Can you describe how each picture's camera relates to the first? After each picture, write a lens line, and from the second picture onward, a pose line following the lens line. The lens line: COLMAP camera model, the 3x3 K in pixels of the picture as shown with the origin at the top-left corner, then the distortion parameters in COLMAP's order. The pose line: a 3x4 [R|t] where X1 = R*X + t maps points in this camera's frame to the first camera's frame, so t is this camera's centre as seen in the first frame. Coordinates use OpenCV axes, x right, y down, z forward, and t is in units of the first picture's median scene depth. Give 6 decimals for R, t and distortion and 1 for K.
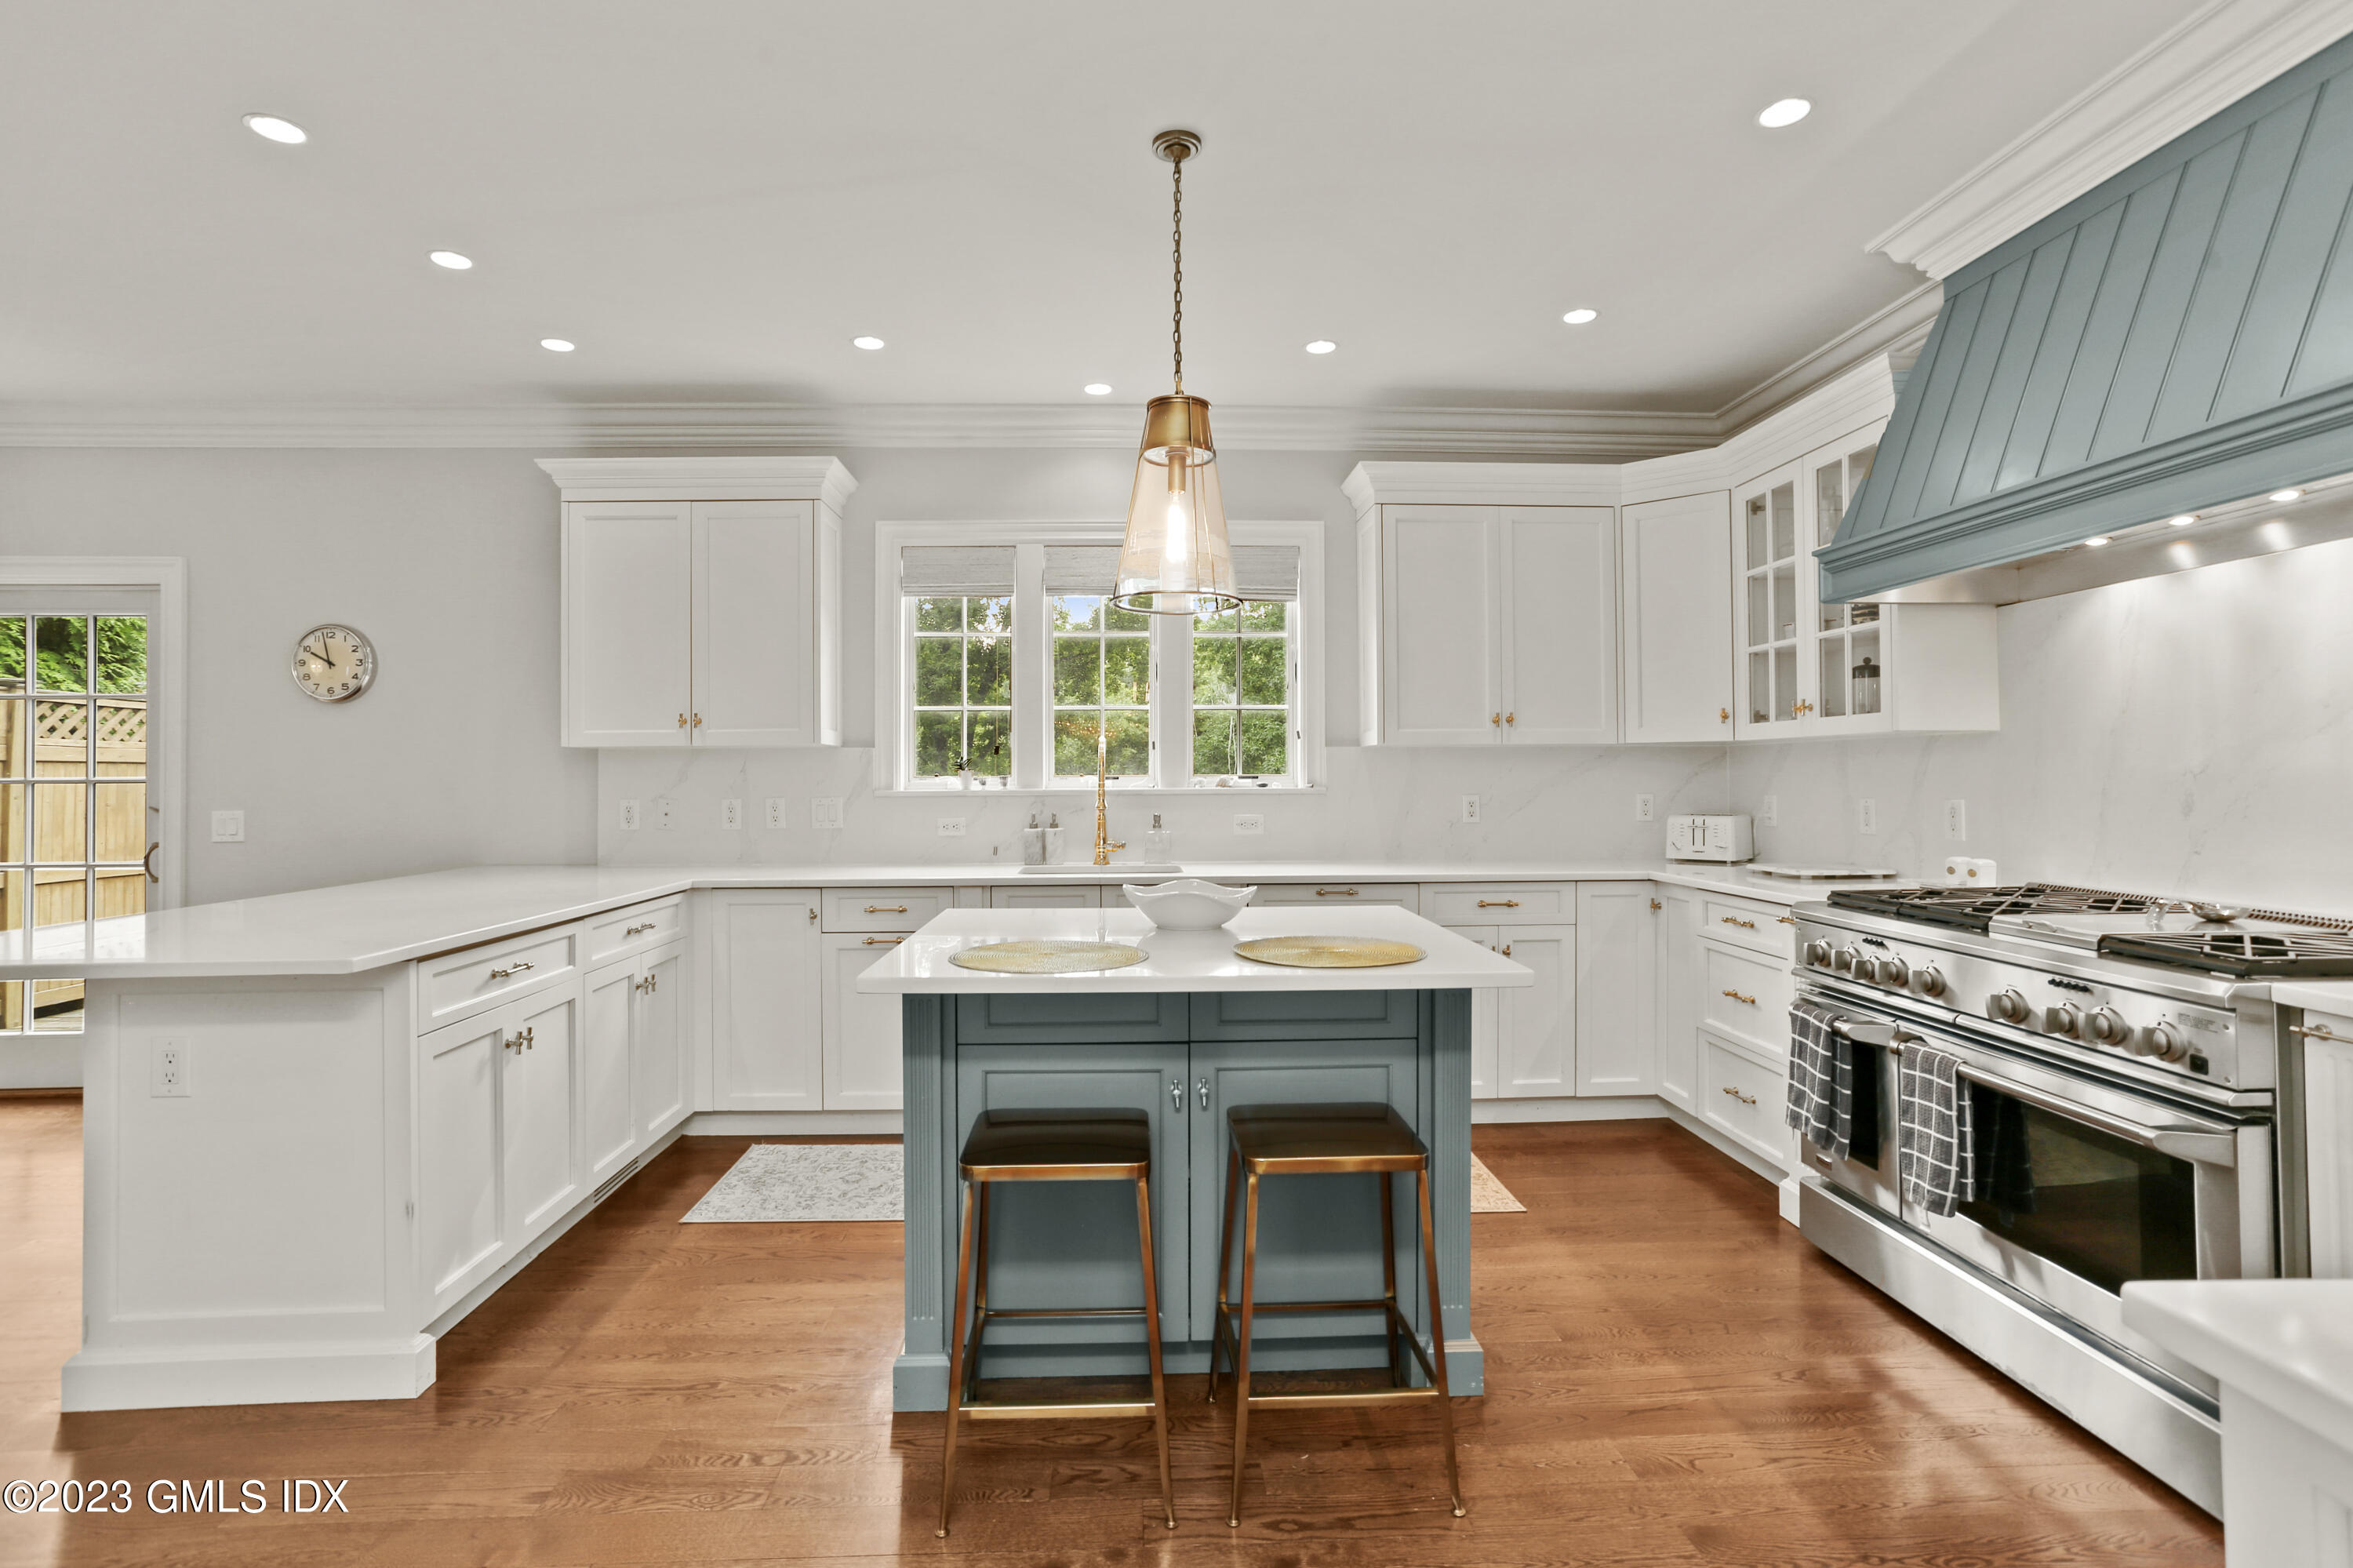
lens RADIAL K [[1155.2, 0, 1176.6], [0, 1155.2, 778.4], [0, 0, 1]] dist [-0.050898, 0.031101]
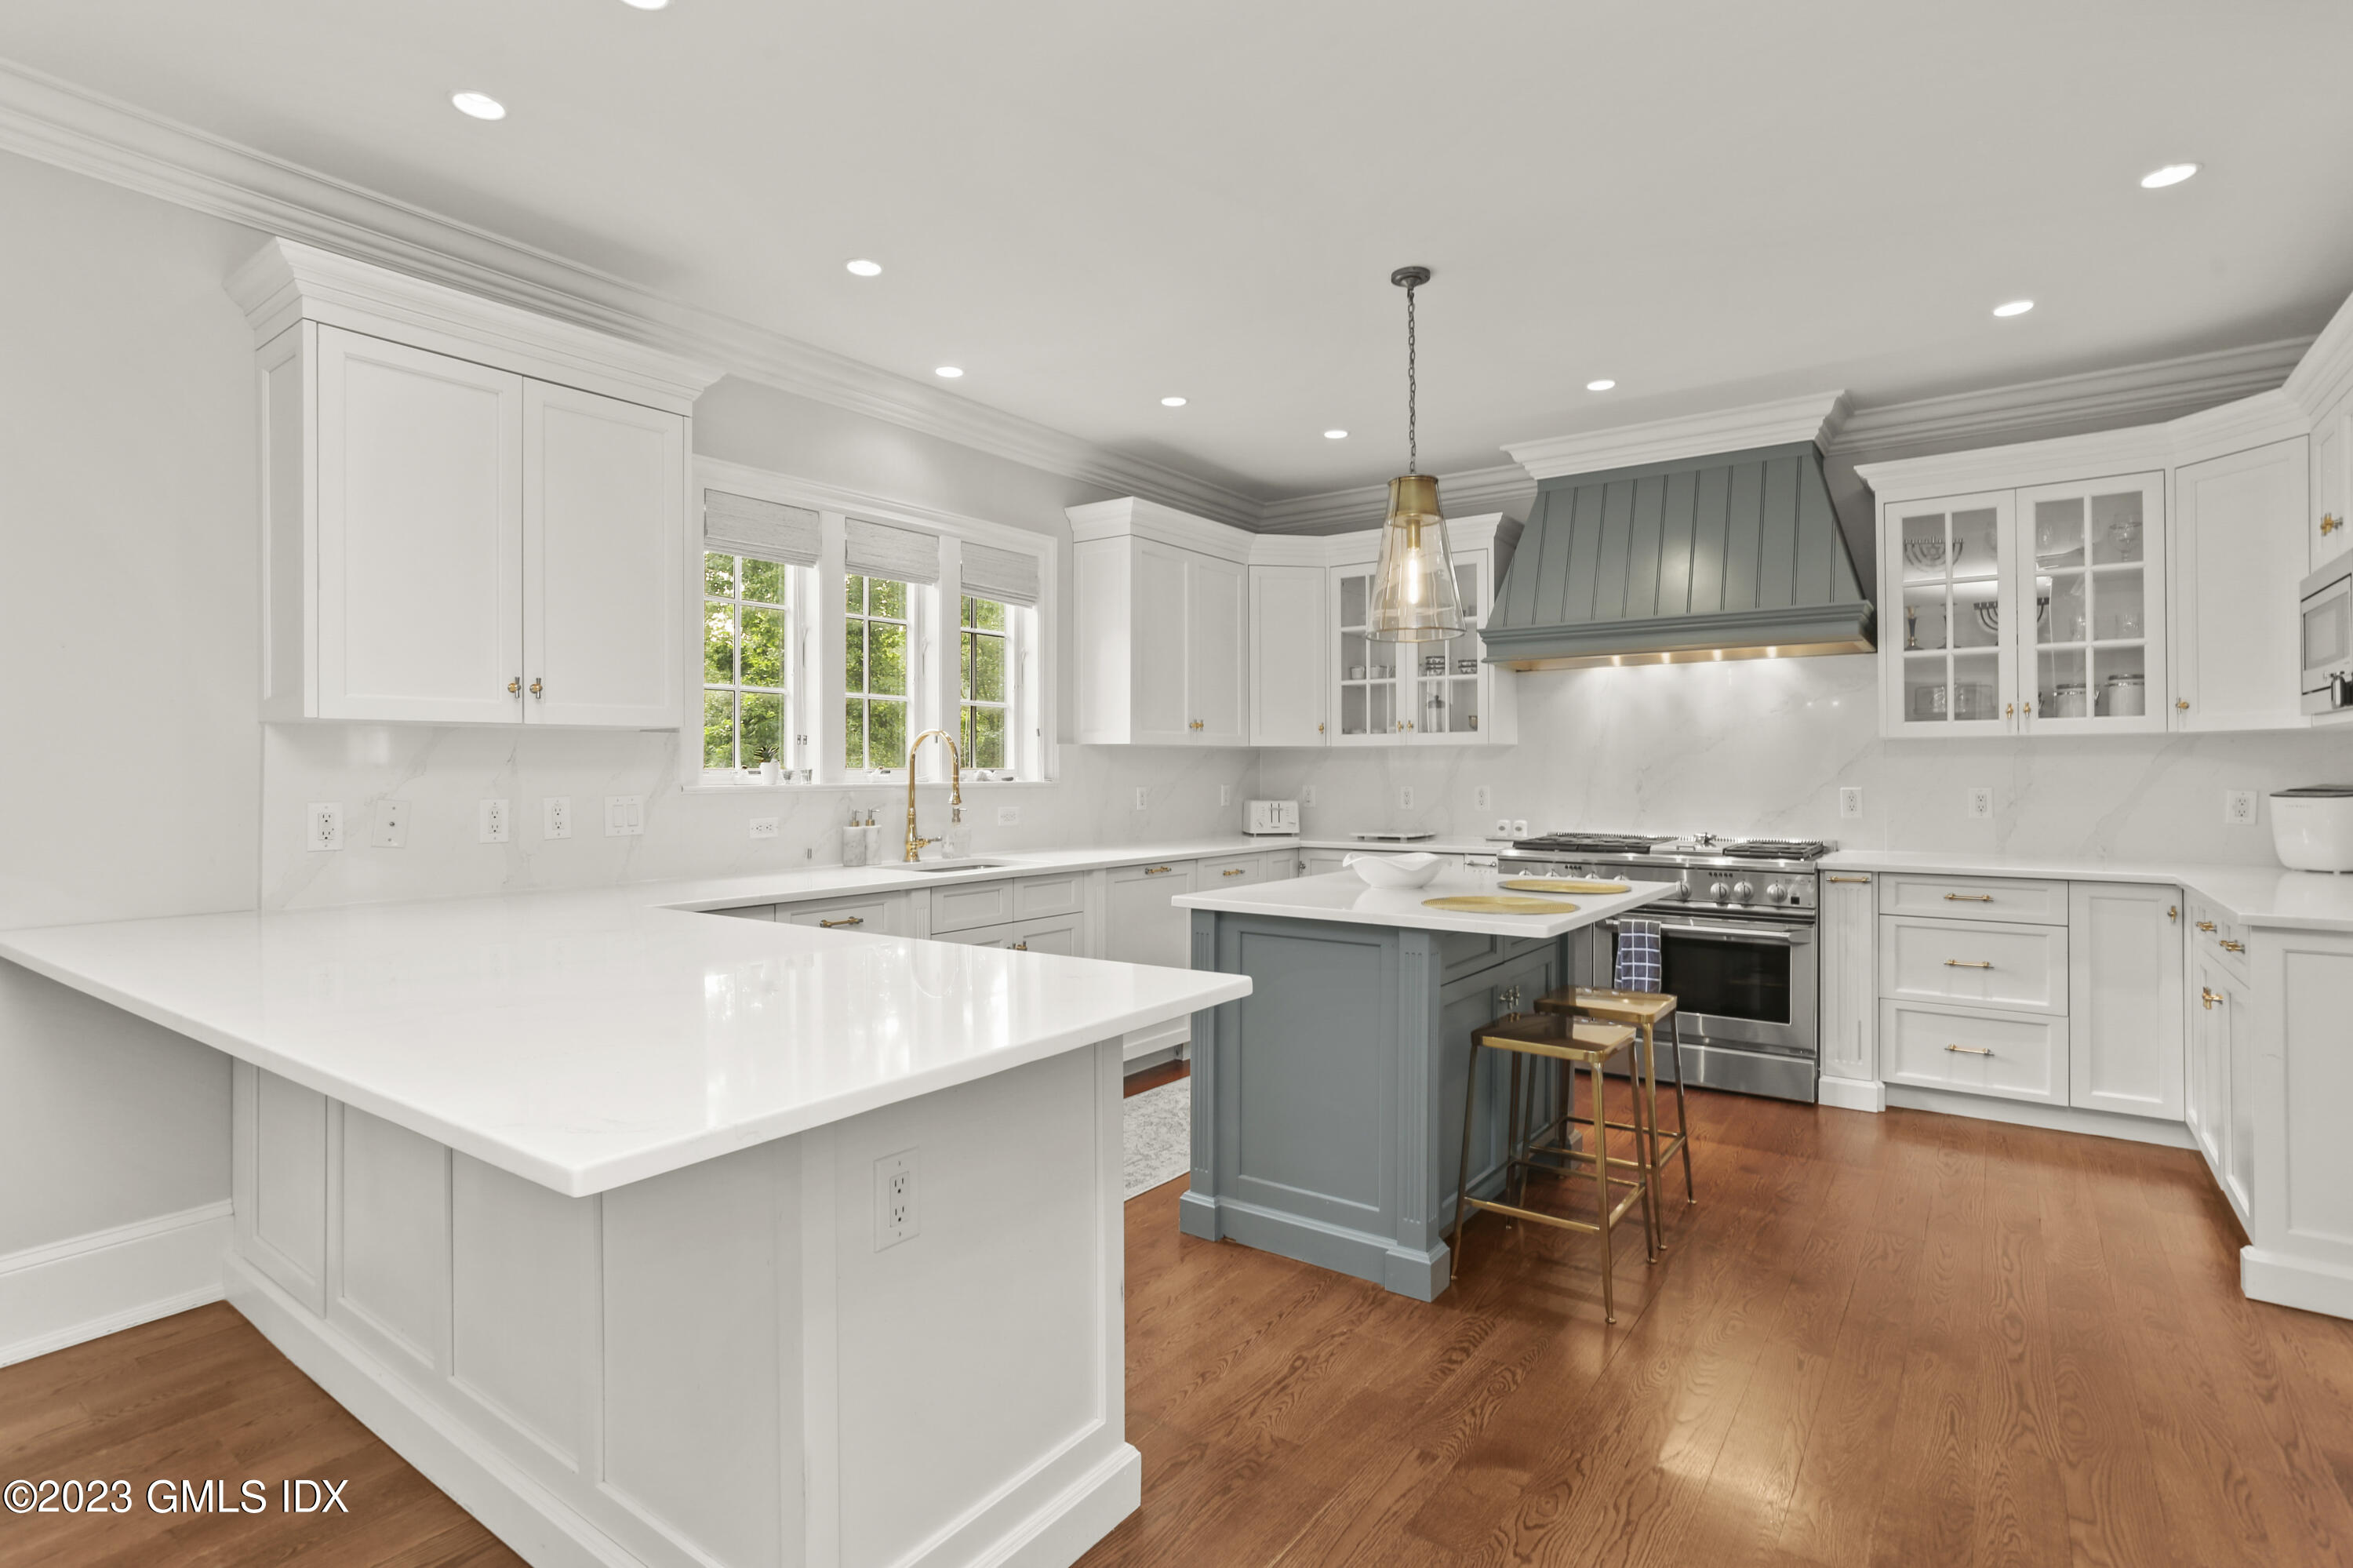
lens RADIAL K [[1155.2, 0, 1176.6], [0, 1155.2, 778.4], [0, 0, 1]] dist [-0.050898, 0.031101]
pose [[0.623011, -0.001231, 0.782212, -0.729573], [-0.000303, 0.999998, 0.001815, 0.003979], [-0.782213, -0.001368, 0.623010, 0.252117]]
